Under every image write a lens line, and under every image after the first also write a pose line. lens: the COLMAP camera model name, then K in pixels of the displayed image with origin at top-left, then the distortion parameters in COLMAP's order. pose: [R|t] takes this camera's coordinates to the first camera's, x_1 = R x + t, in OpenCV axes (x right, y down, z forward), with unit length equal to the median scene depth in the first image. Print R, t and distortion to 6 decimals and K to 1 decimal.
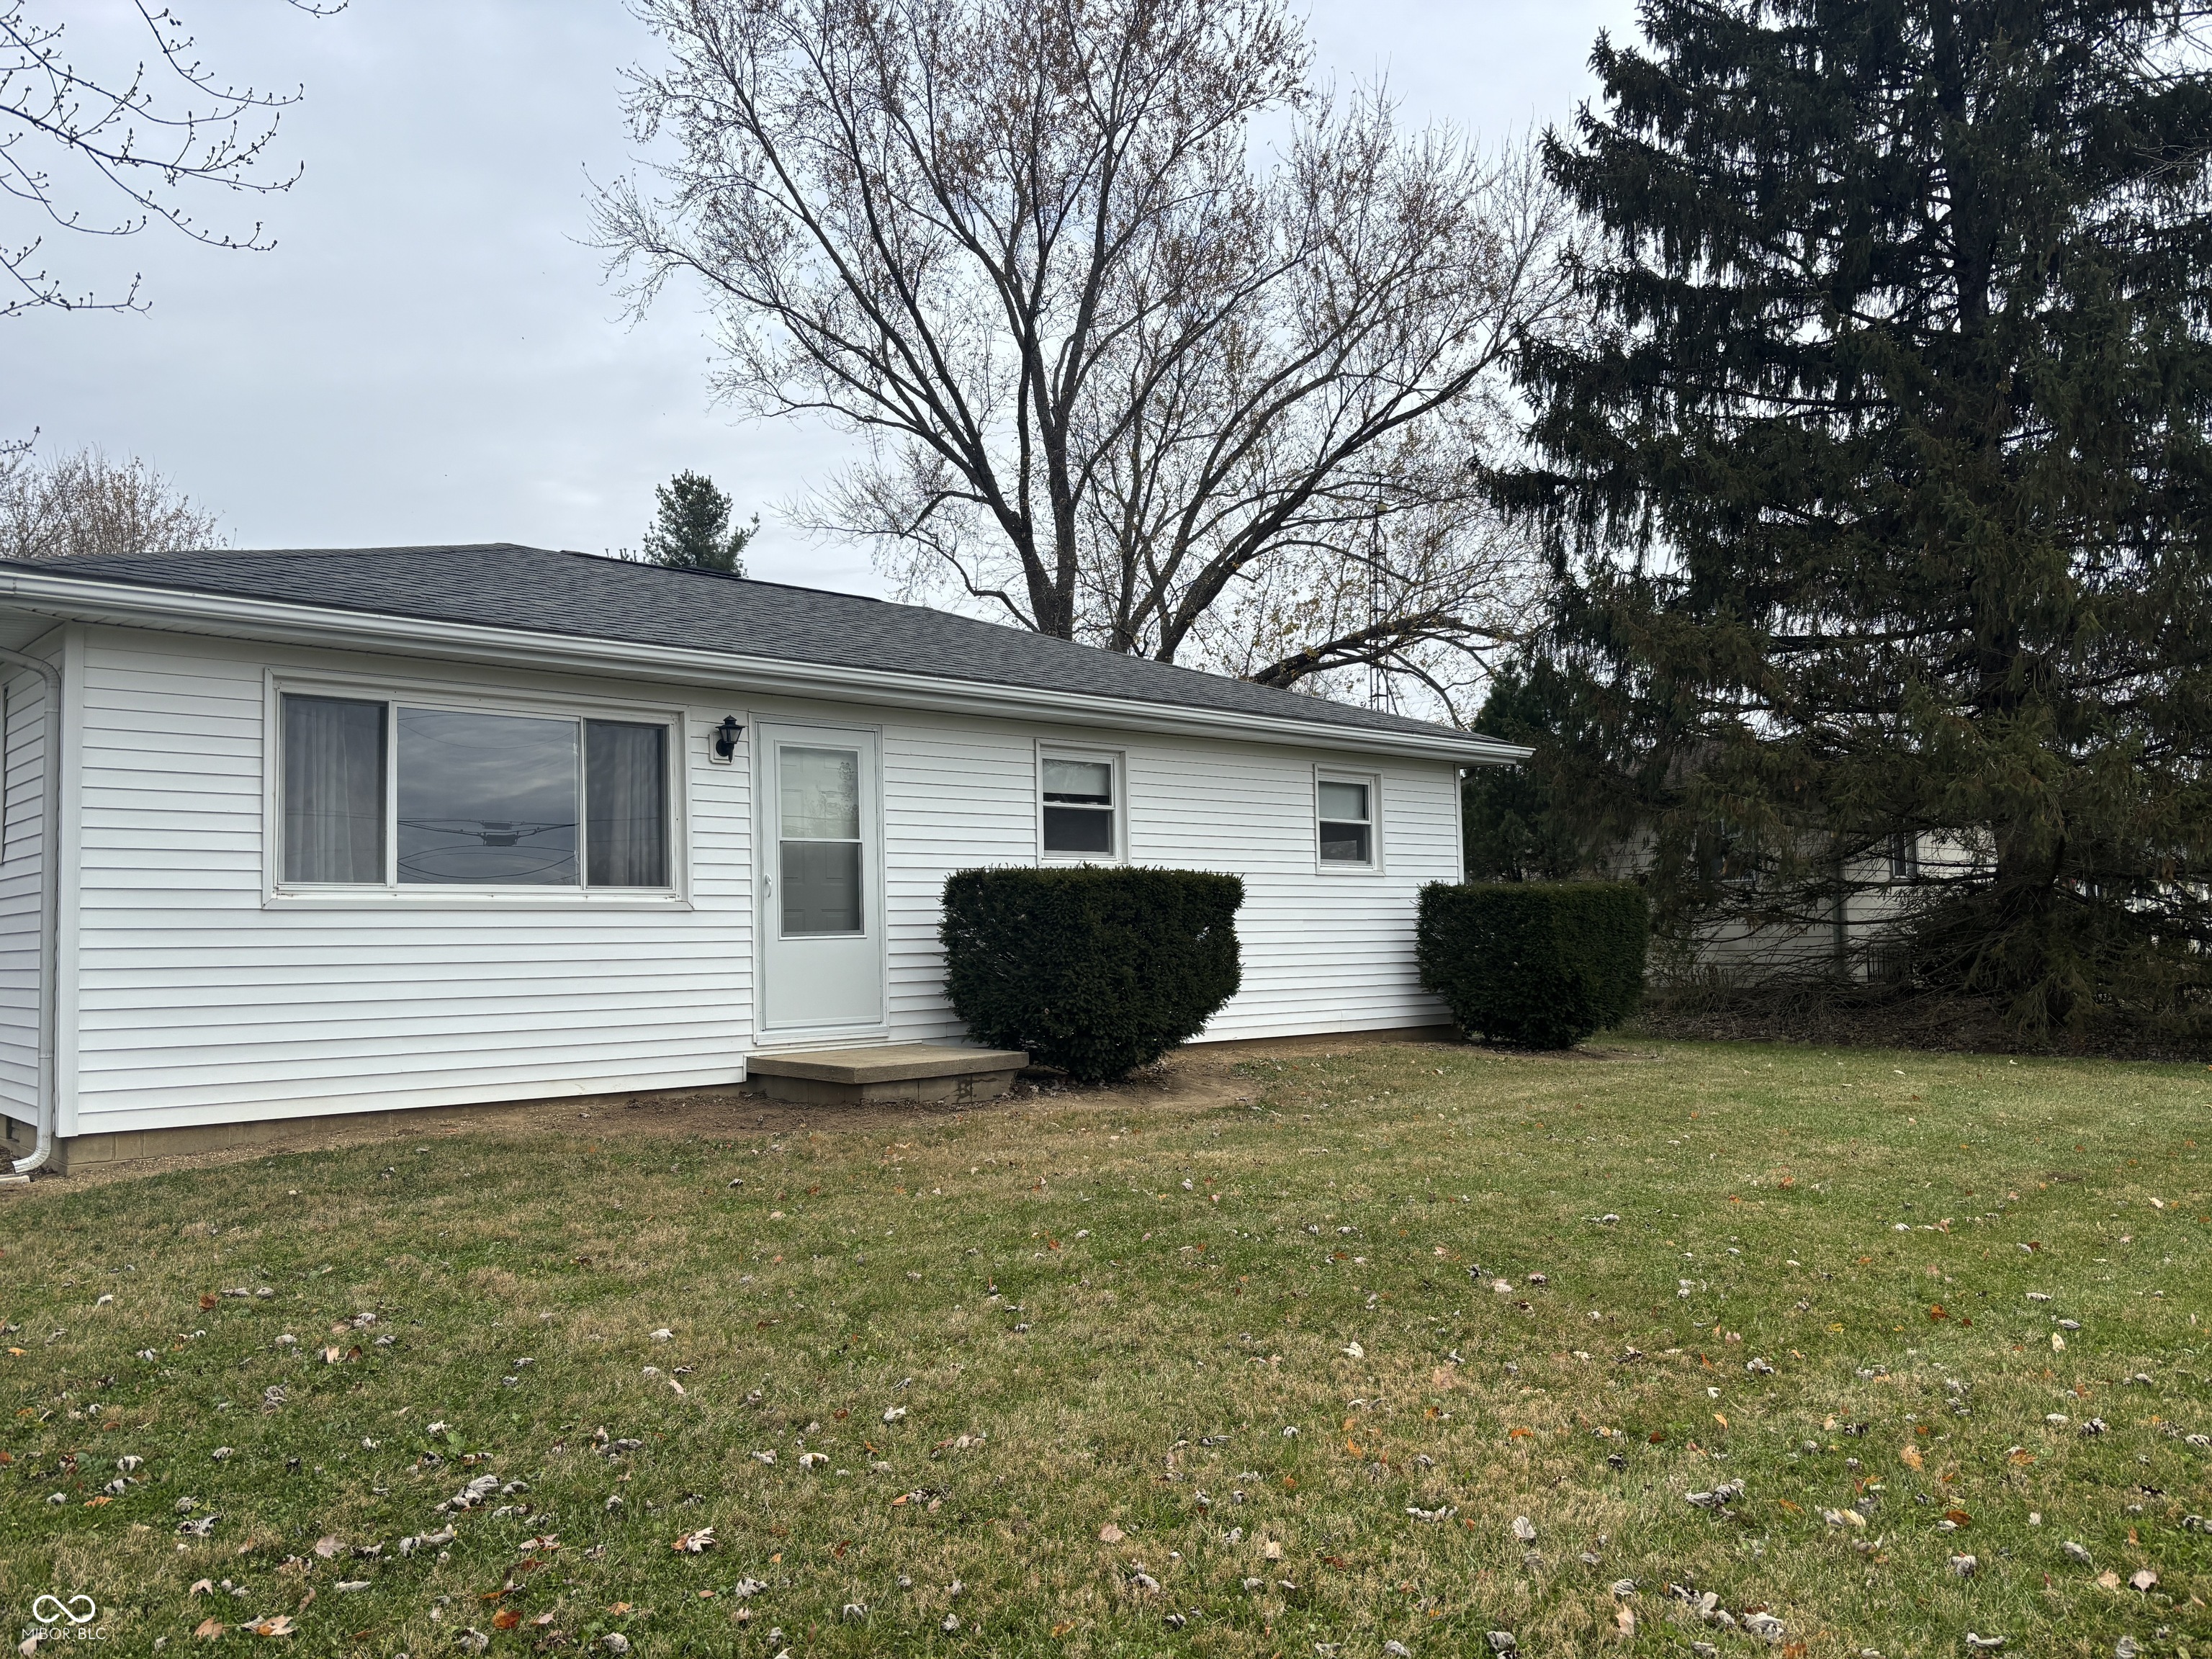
lens RADIAL K [[1703.2, 0, 1107.6], [0, 1703.2, 841.0], [0, 0, 1]] dist [0.058960, -0.001254]
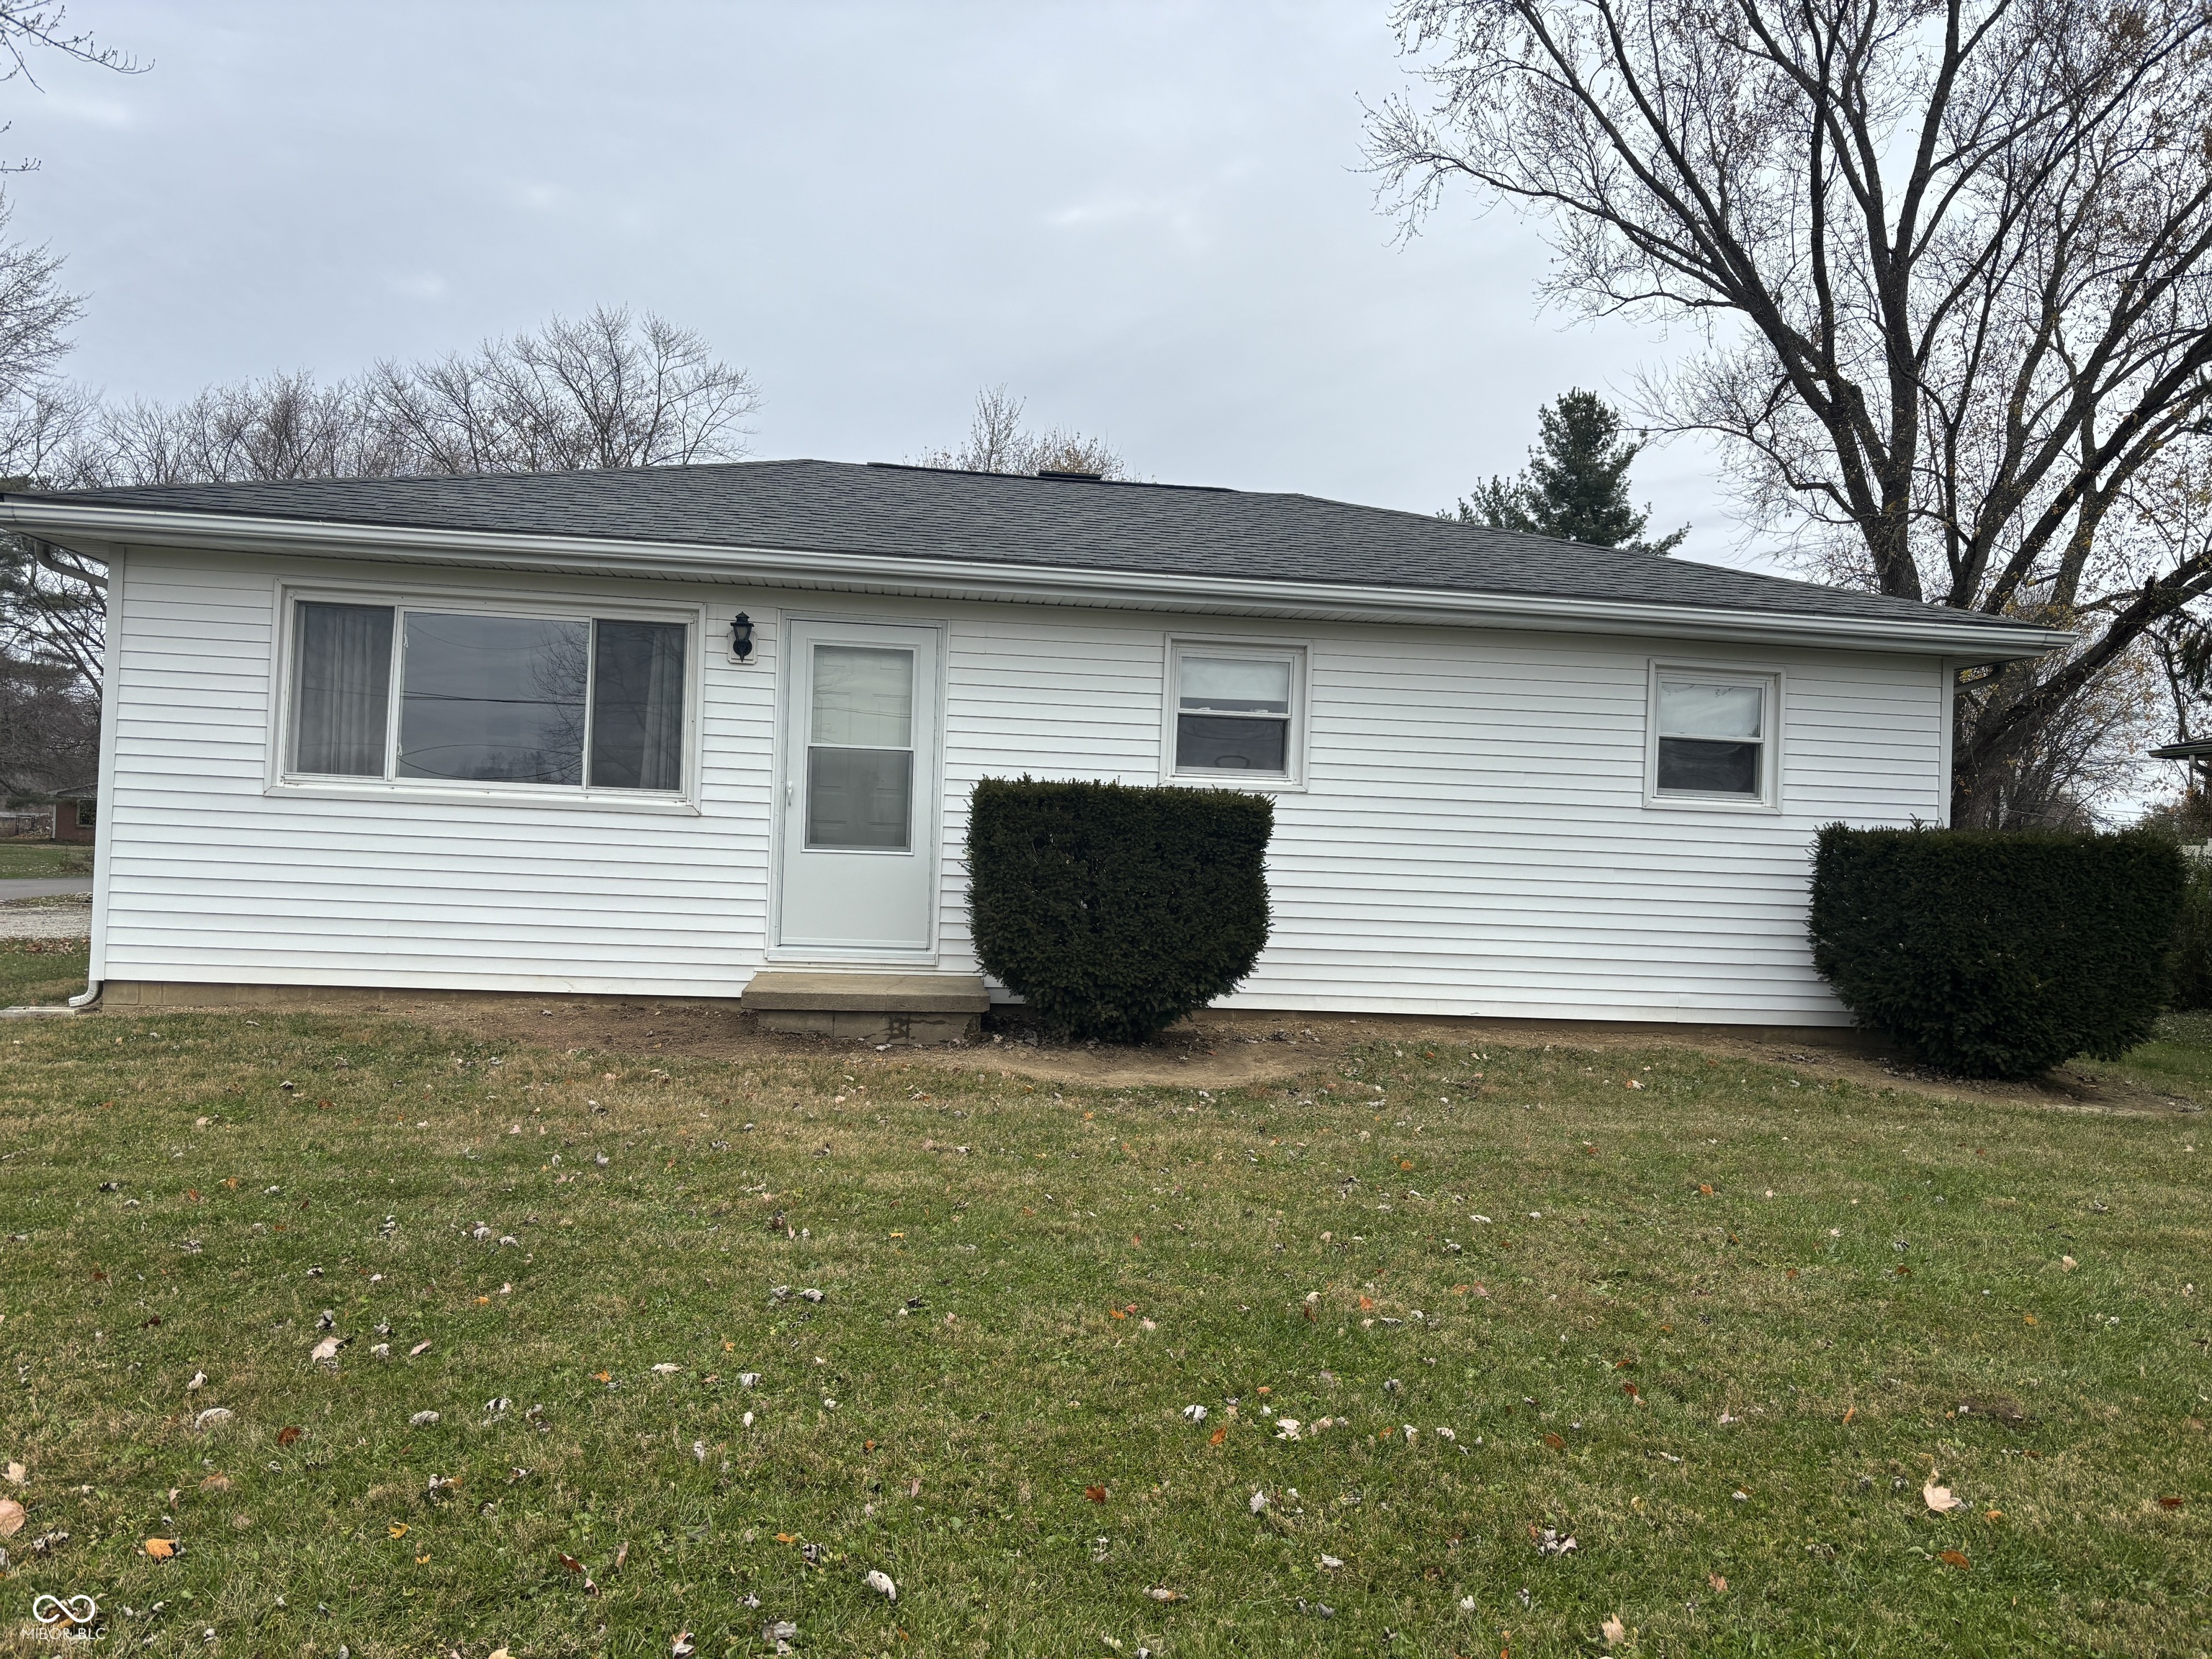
lens RADIAL K [[1680.8, 0, 1104.6], [0, 1680.8, 820.8], [0, 0, 1]] dist [0.058560, -0.042185]
pose [[0.815410, 0.034113, -0.577878, 0.481586], [-0.019542, 0.999315, 0.031415, 0.008718], [0.578554, -0.014323, 0.815518, 0.344149]]
